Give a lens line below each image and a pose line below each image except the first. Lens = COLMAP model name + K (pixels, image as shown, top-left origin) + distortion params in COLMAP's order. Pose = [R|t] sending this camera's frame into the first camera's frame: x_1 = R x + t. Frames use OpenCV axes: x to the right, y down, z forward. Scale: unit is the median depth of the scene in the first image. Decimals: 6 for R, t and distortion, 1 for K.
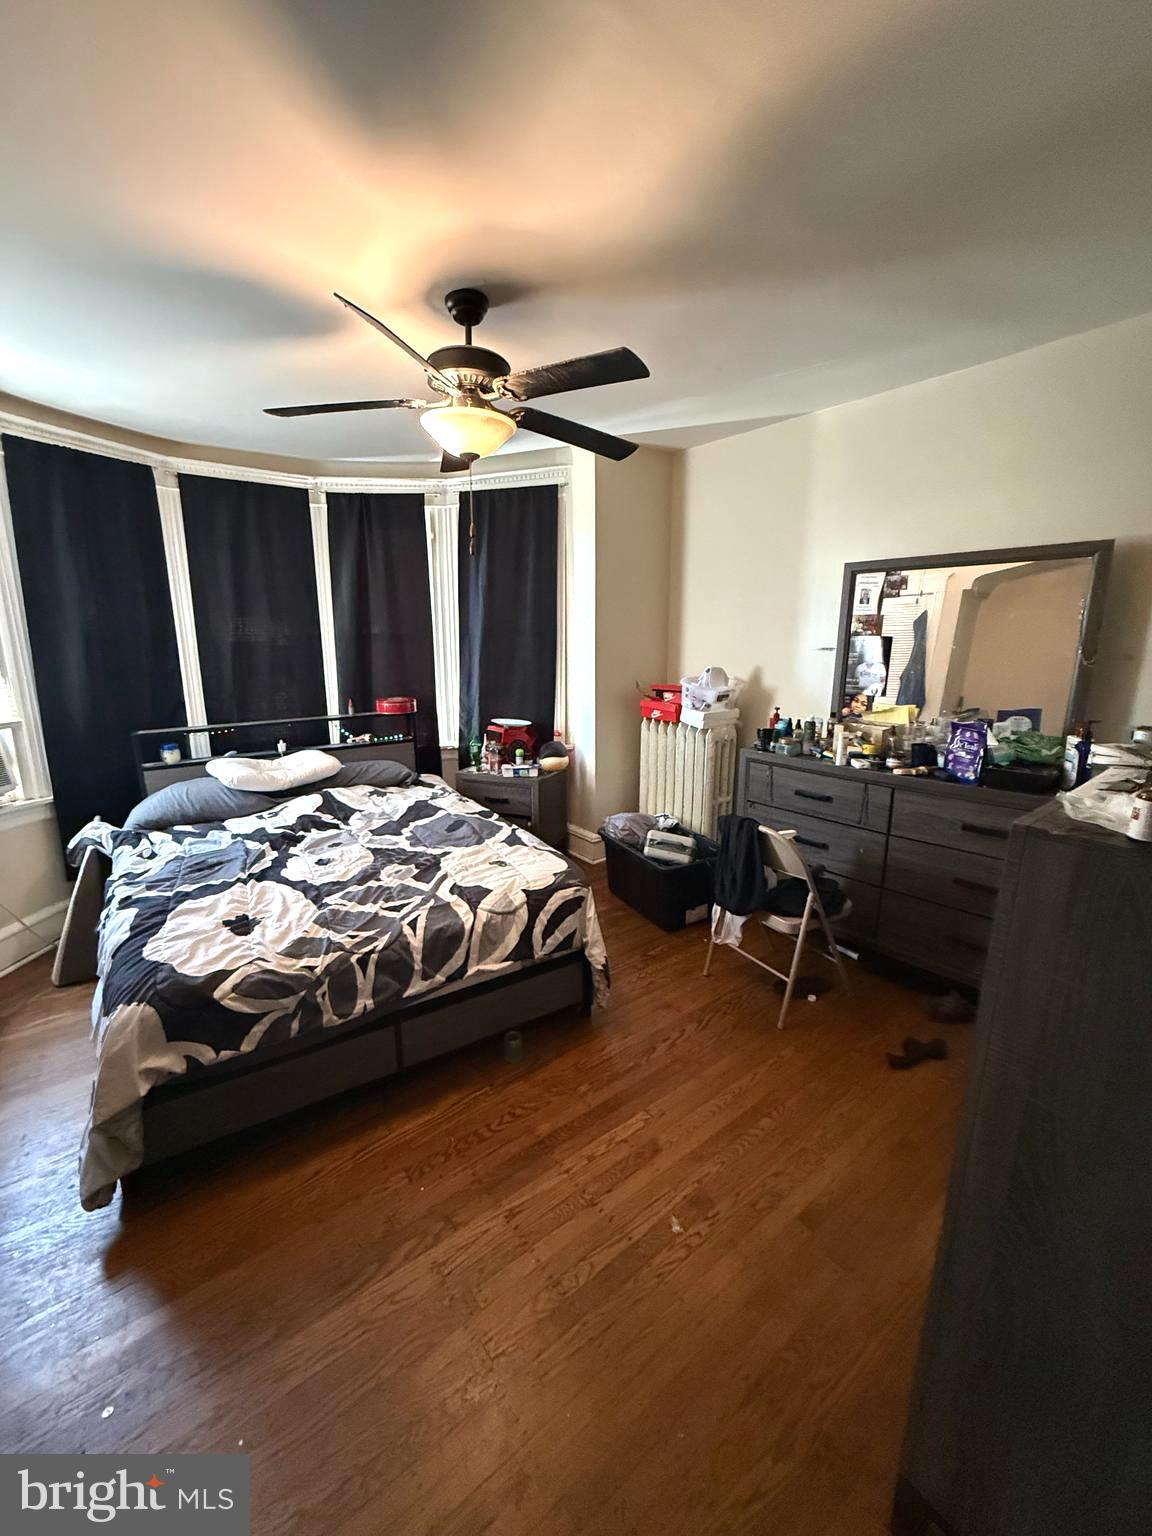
lens RADIAL K [[610.9, 0, 574.8], [0, 610.9, 765.2], [0, 0, 1]] dist [-0.000412, -0.000114]
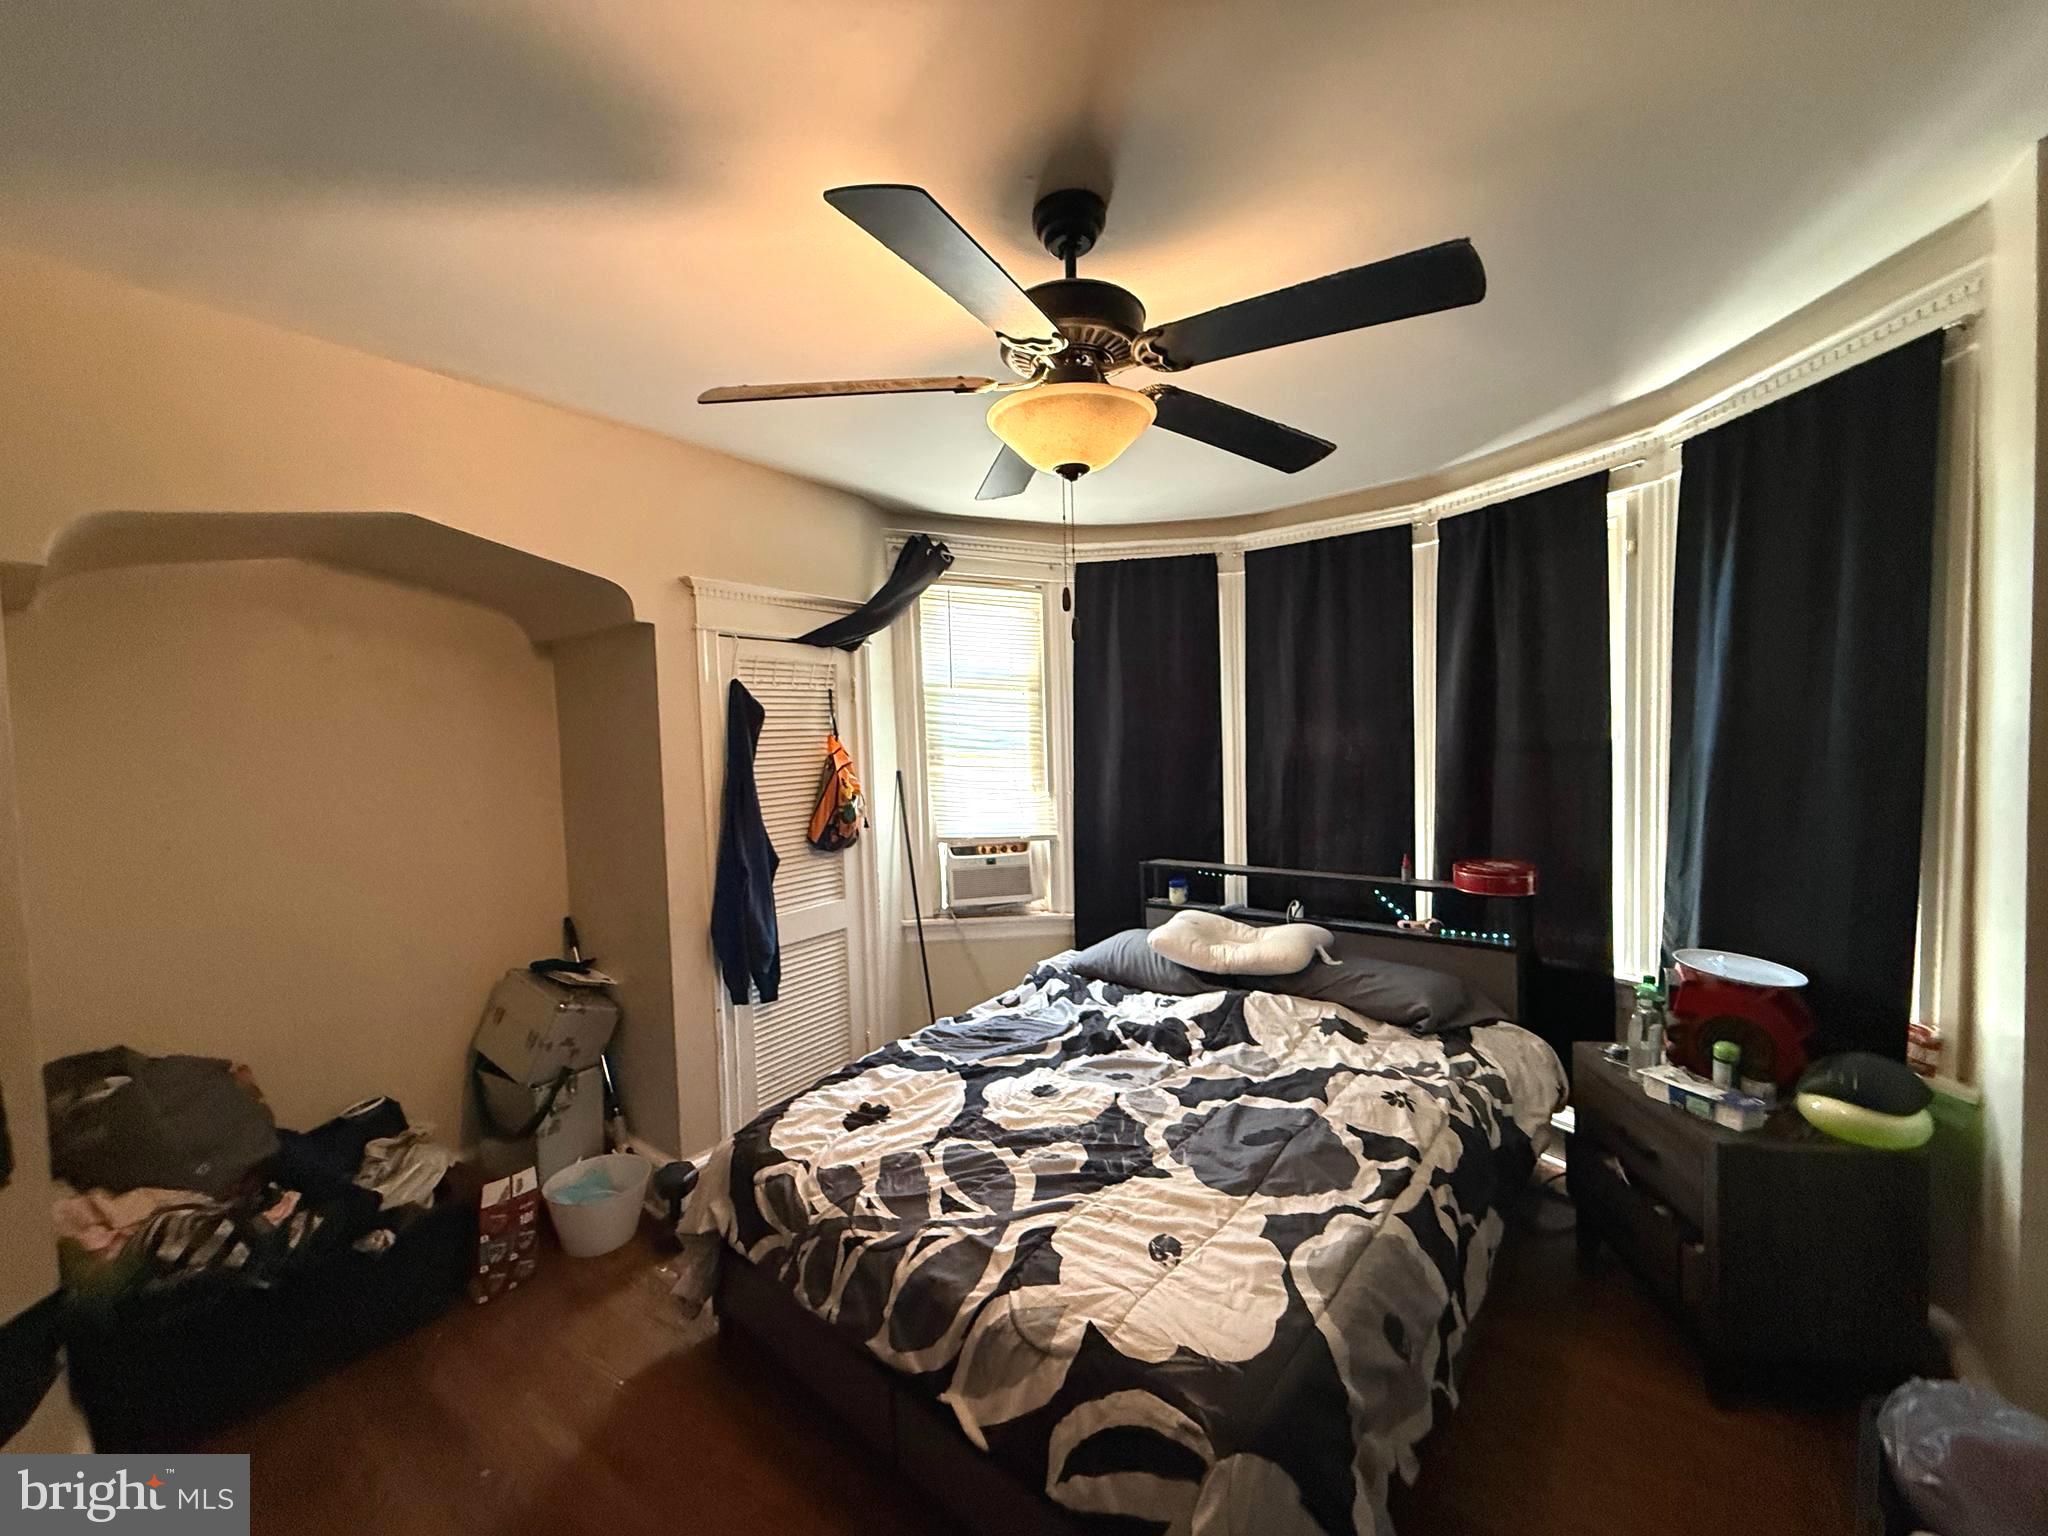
lens RADIAL K [[814.5, 0, 1019.7], [0, 814.5, 769.3], [0, 0, 1]] dist [-0.000412, -0.000114]
pose [[0.270693, 0.036780, -0.961963, 0.459780], [-0.174902, 0.984518, -0.011575, -0.186986], [0.946644, 0.171382, 0.272935, 0.679755]]
